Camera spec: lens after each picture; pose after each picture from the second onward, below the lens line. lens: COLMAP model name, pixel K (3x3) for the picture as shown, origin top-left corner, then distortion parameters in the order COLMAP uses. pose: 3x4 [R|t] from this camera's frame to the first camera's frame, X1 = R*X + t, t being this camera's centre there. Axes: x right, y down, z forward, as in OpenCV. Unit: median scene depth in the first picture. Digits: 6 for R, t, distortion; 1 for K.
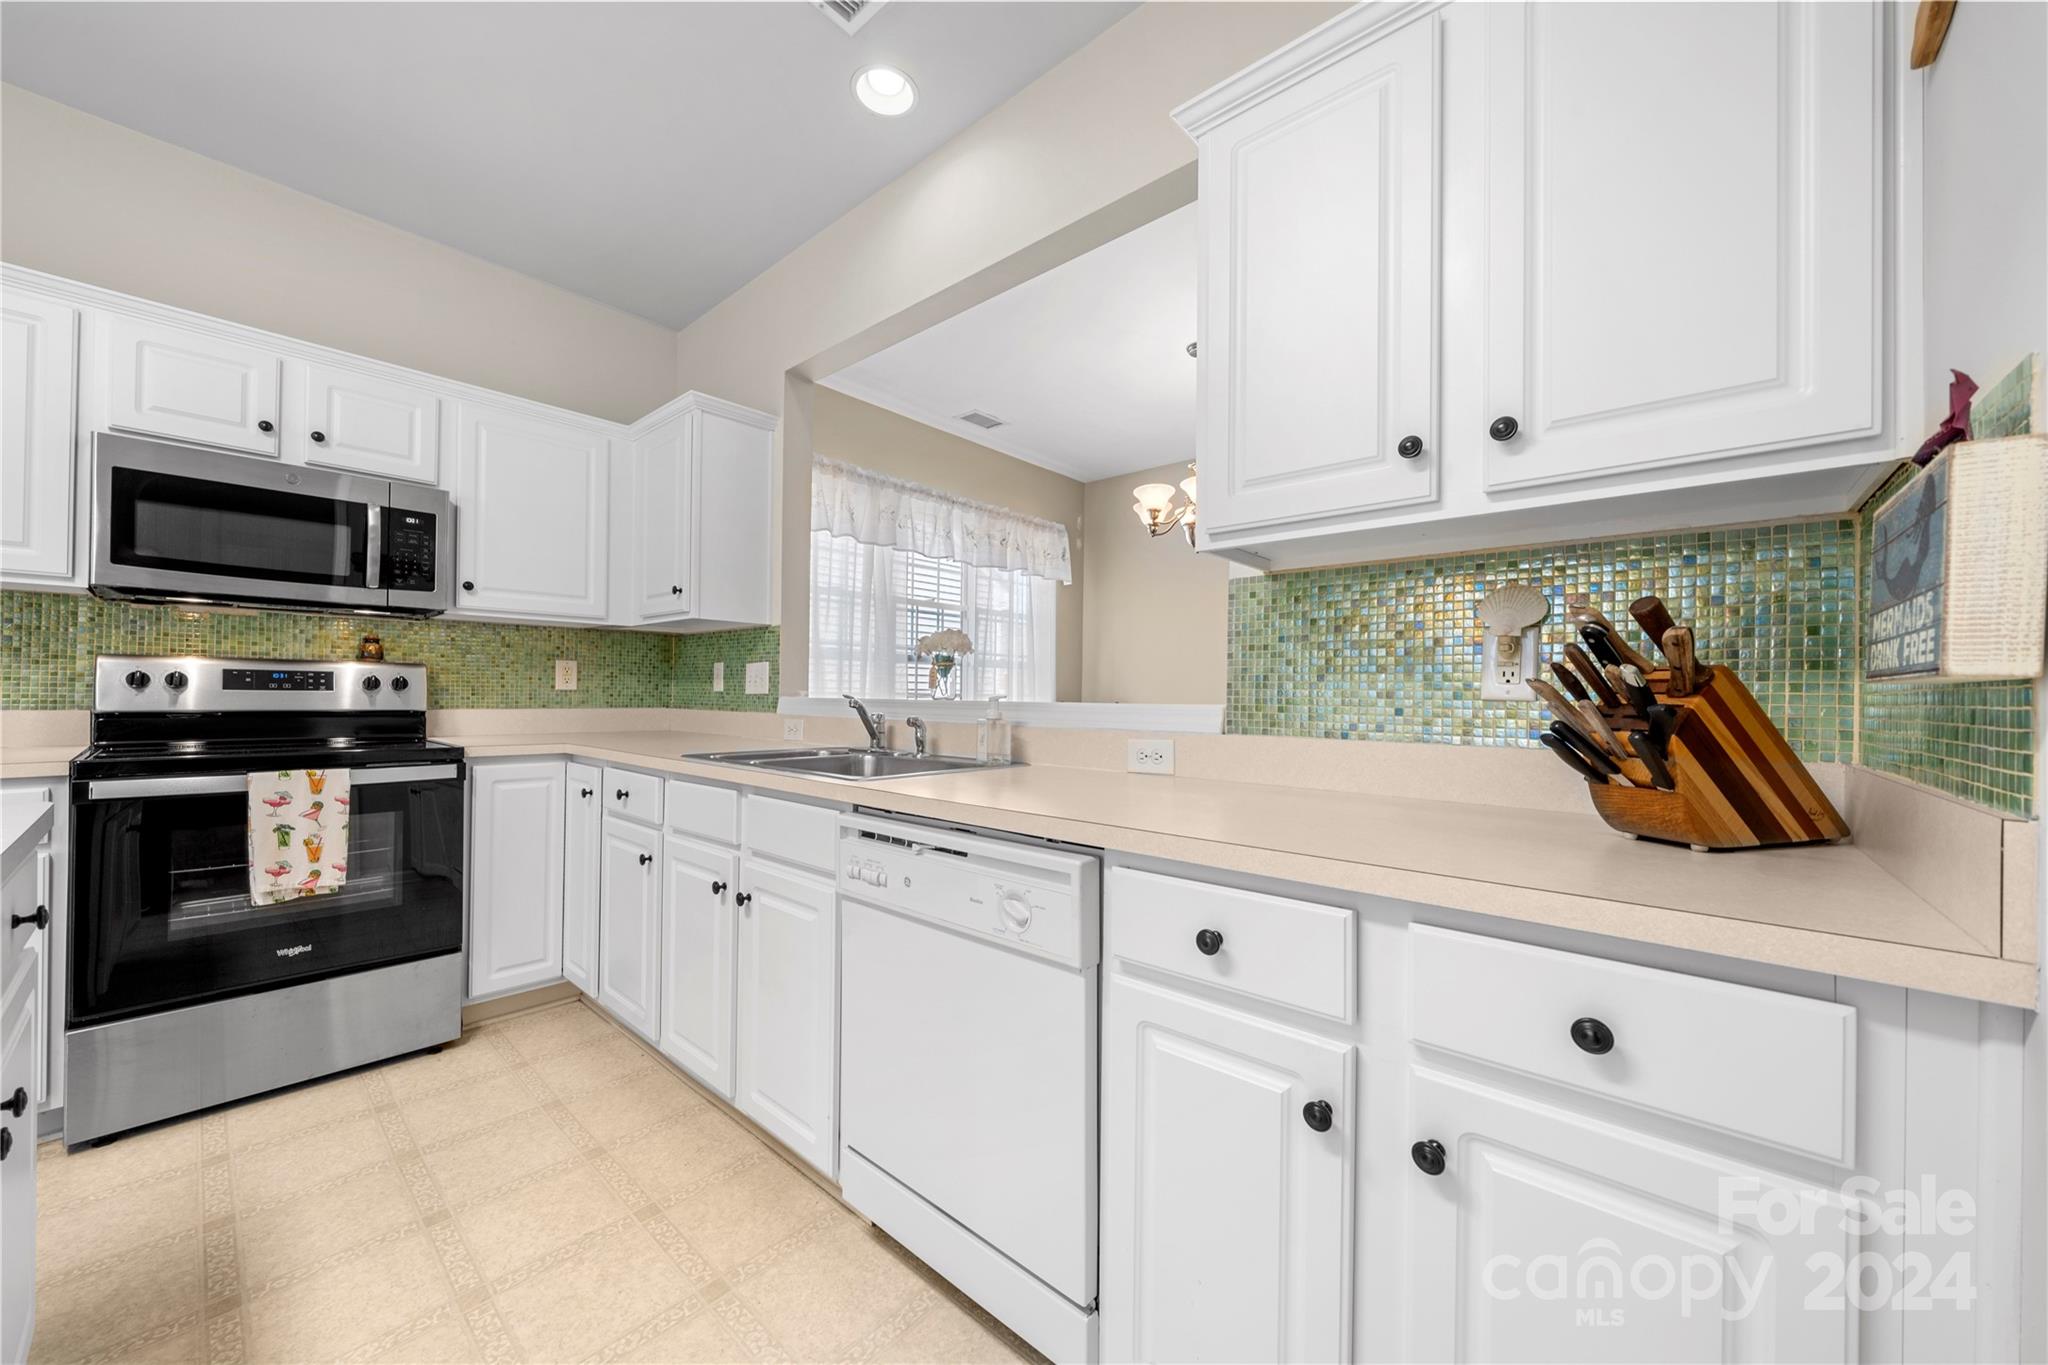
lens RADIAL K [[741.4, 0, 1023.1], [0, 741.4, 691.5], [0, 0, 1]] dist [-0.002597, -0.000441]
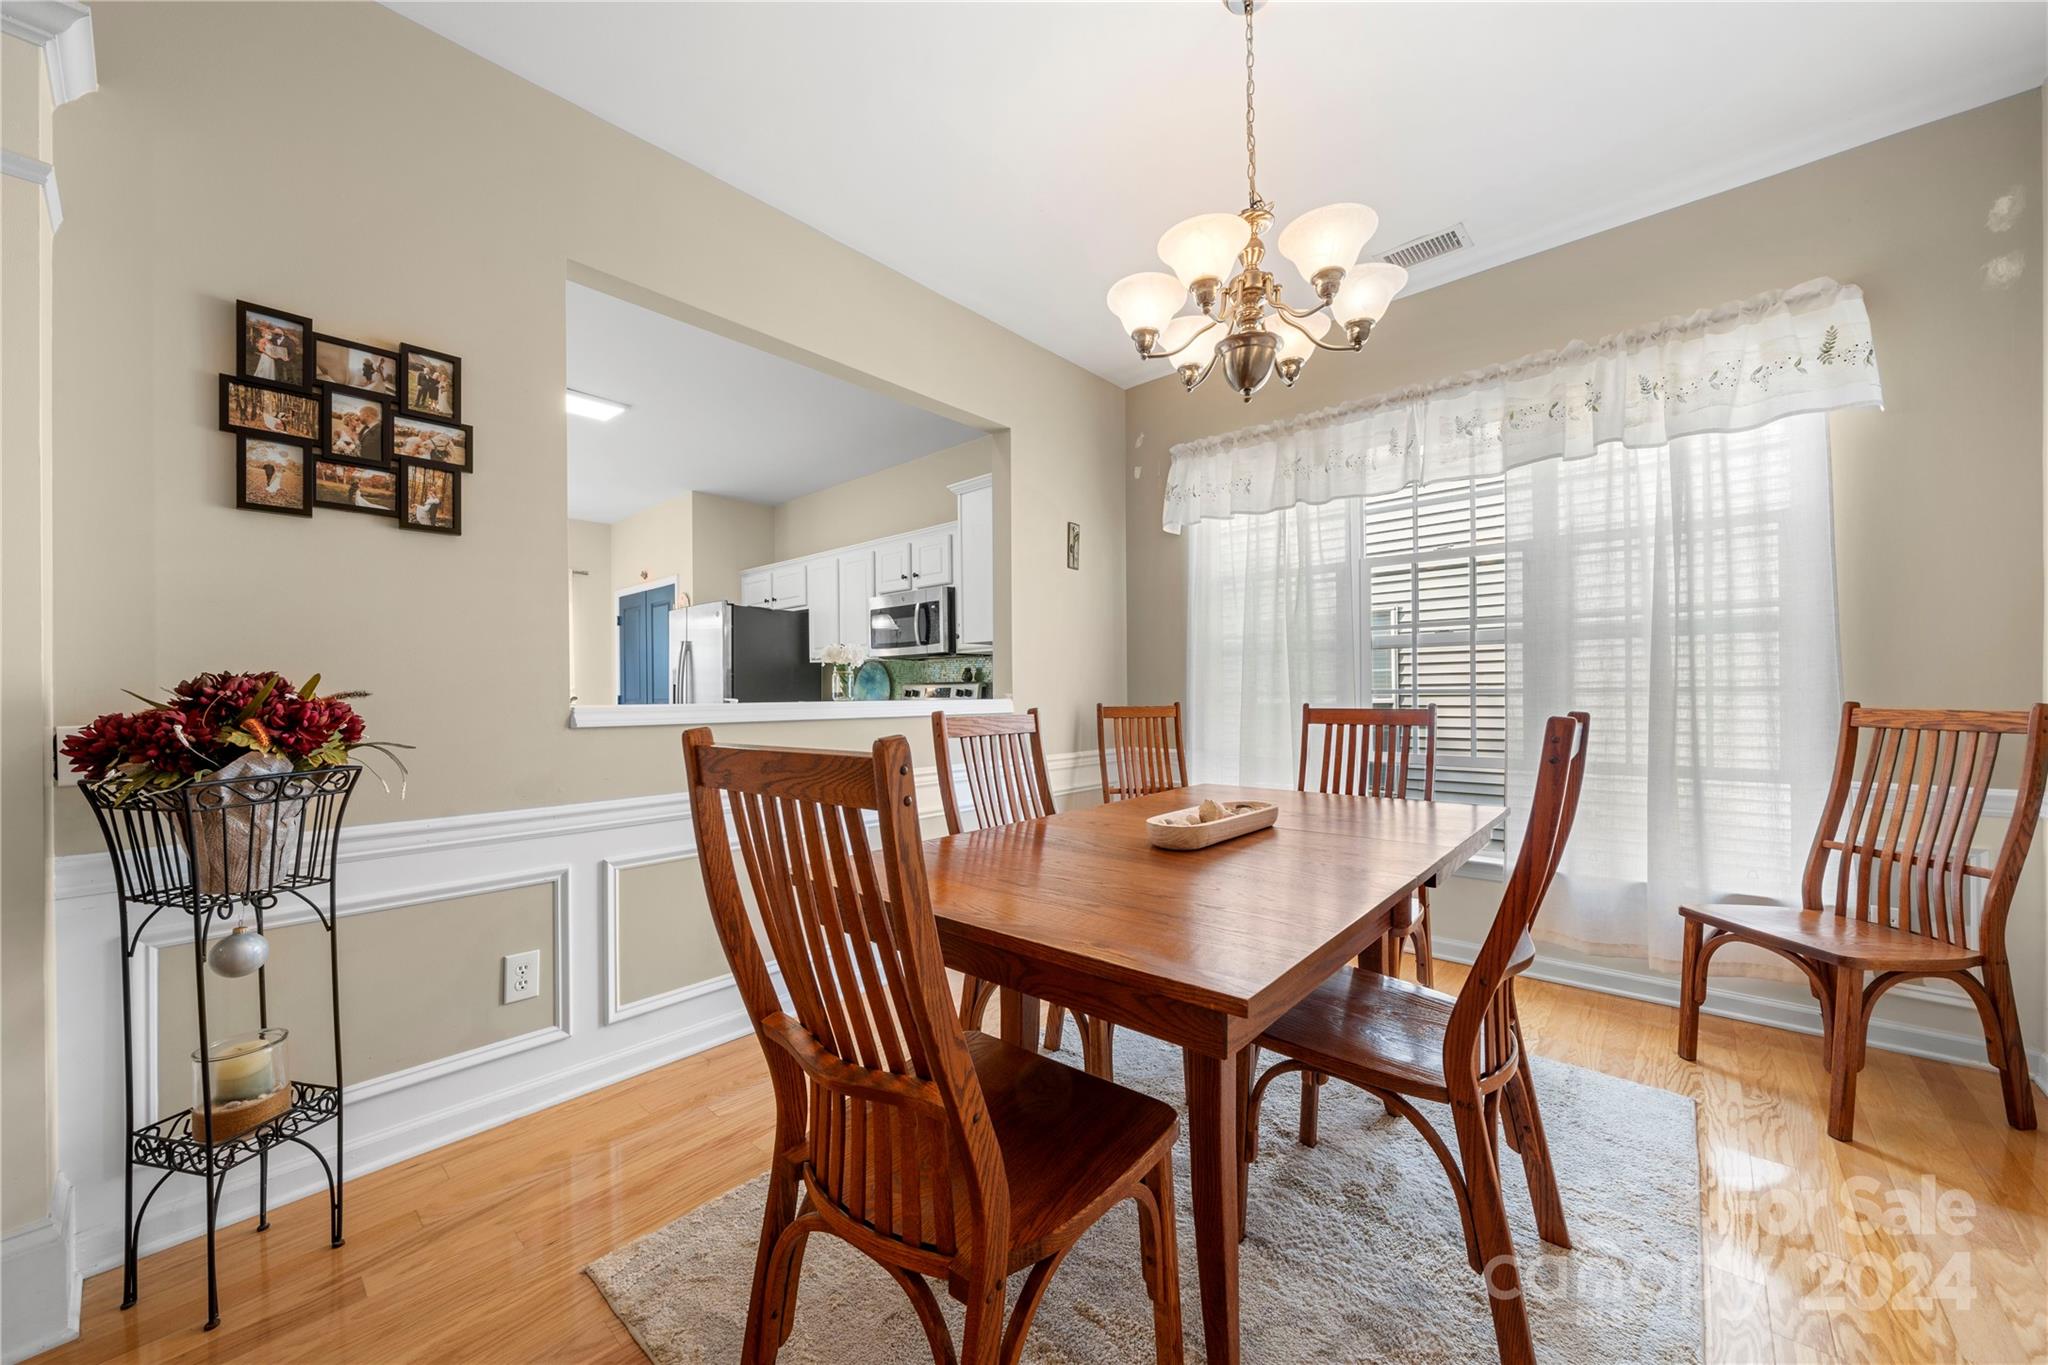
lens RADIAL K [[757.0, 0, 1016.6], [0, 757.0, 691.2], [0, 0, 1]] dist [-0.002288, -0.000436]
pose [[-0.016571, -0.016679, -0.999724, 1.169899], [0.014293, 0.999755, -0.016916, 0.019385], [0.999761, -0.014569, -0.016329, 1.342462]]
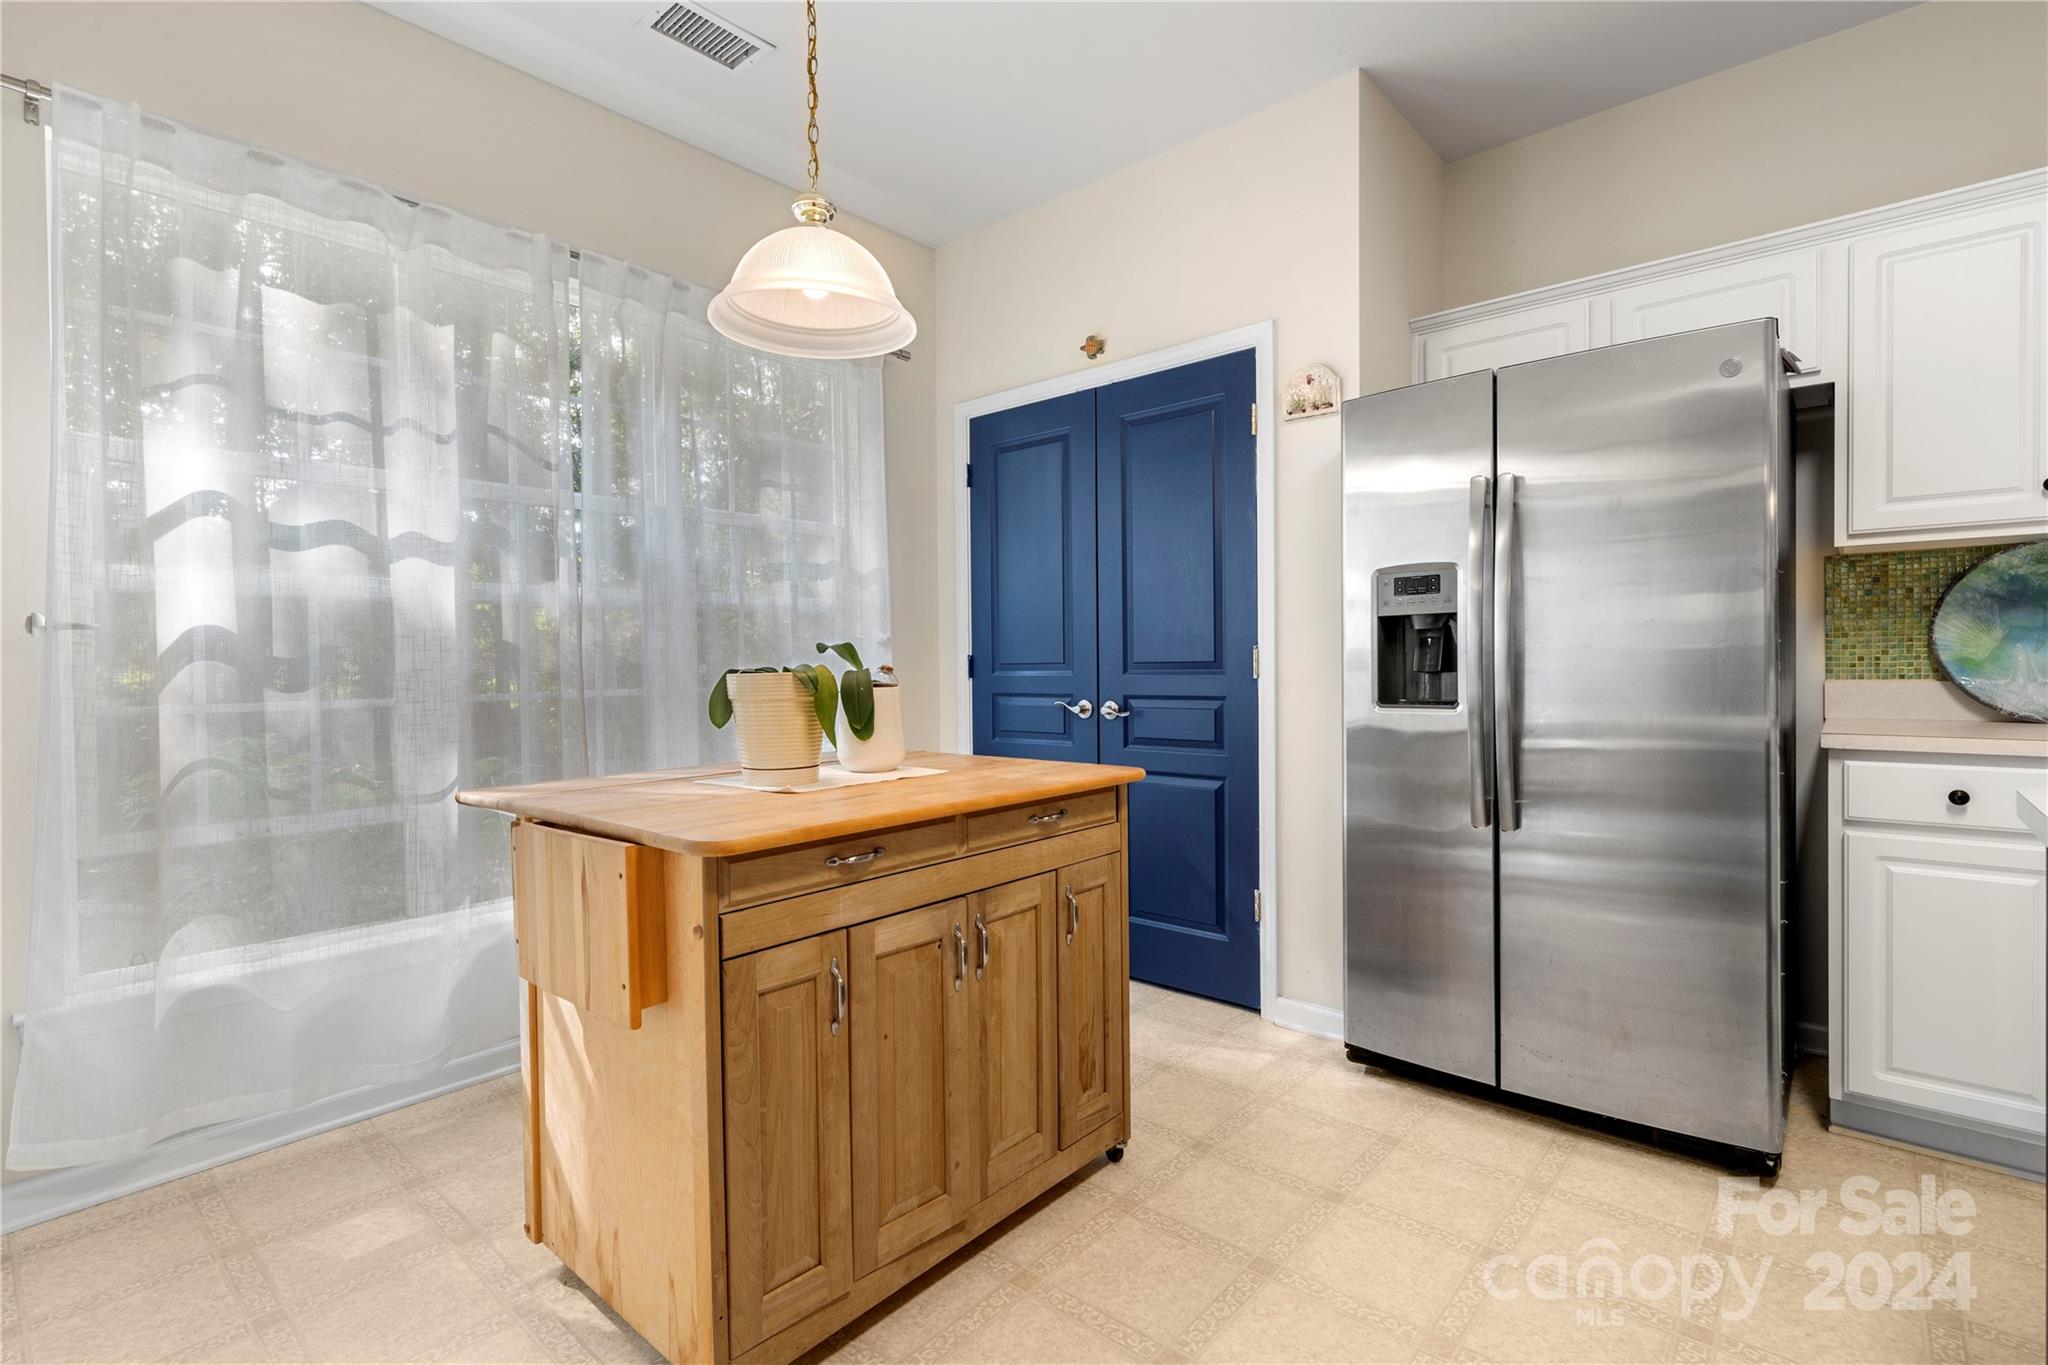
lens RADIAL K [[957.3, 0, 1019.0], [0, 957.3, 675.3], [0, 0, 1]] dist [0.003662, 0.000623]
pose [[-0.002040, 0.000715, -0.999998, -0.303953], [0.016436, 0.999865, 0.000682, -0.002251], [0.999863, -0.016435, -0.002051, -0.305828]]
